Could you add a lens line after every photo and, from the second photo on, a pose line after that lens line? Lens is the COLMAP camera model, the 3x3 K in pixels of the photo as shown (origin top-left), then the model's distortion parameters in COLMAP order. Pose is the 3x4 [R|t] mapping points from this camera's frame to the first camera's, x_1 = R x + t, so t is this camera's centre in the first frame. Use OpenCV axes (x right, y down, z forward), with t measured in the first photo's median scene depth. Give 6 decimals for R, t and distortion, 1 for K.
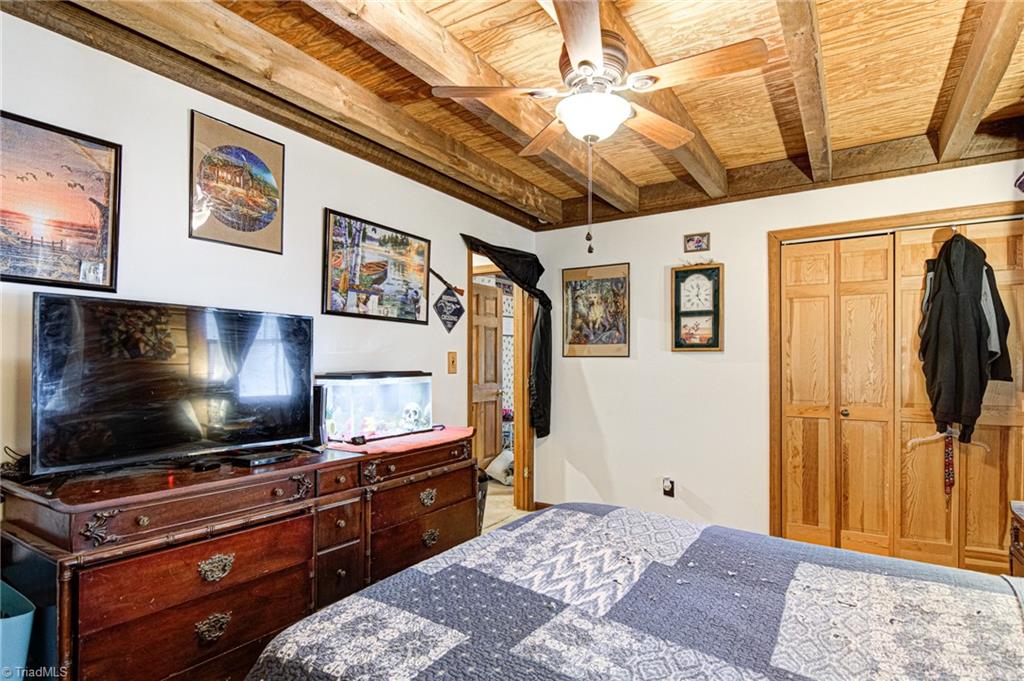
lens RADIAL K [[542.3, 0, 514.6], [0, 542.3, 346.9], [0, 0, 1]] dist [0.027919, -0.022385]
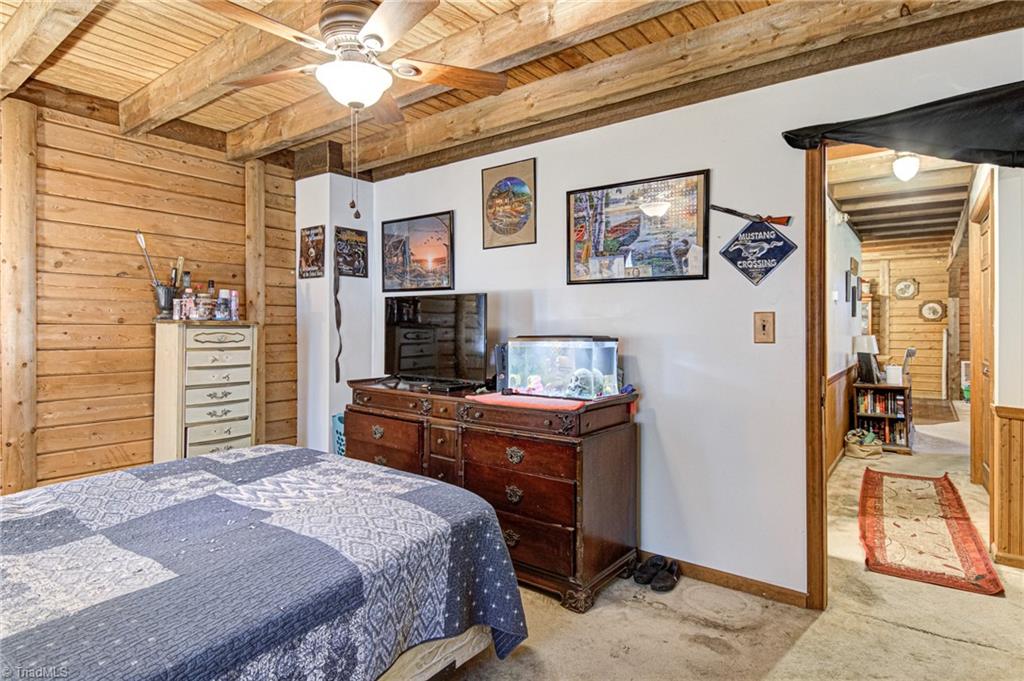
lens RADIAL K [[539.7, 0, 512.3], [0, 539.7, 325.8], [0, 0, 1]] dist [0.001502, 0.000017]
pose [[-0.077636, -0.001260, -0.996981, 0.741984], [0.030505, 0.999528, -0.003639, 0.024983], [0.996515, -0.030695, -0.077561, 0.905730]]
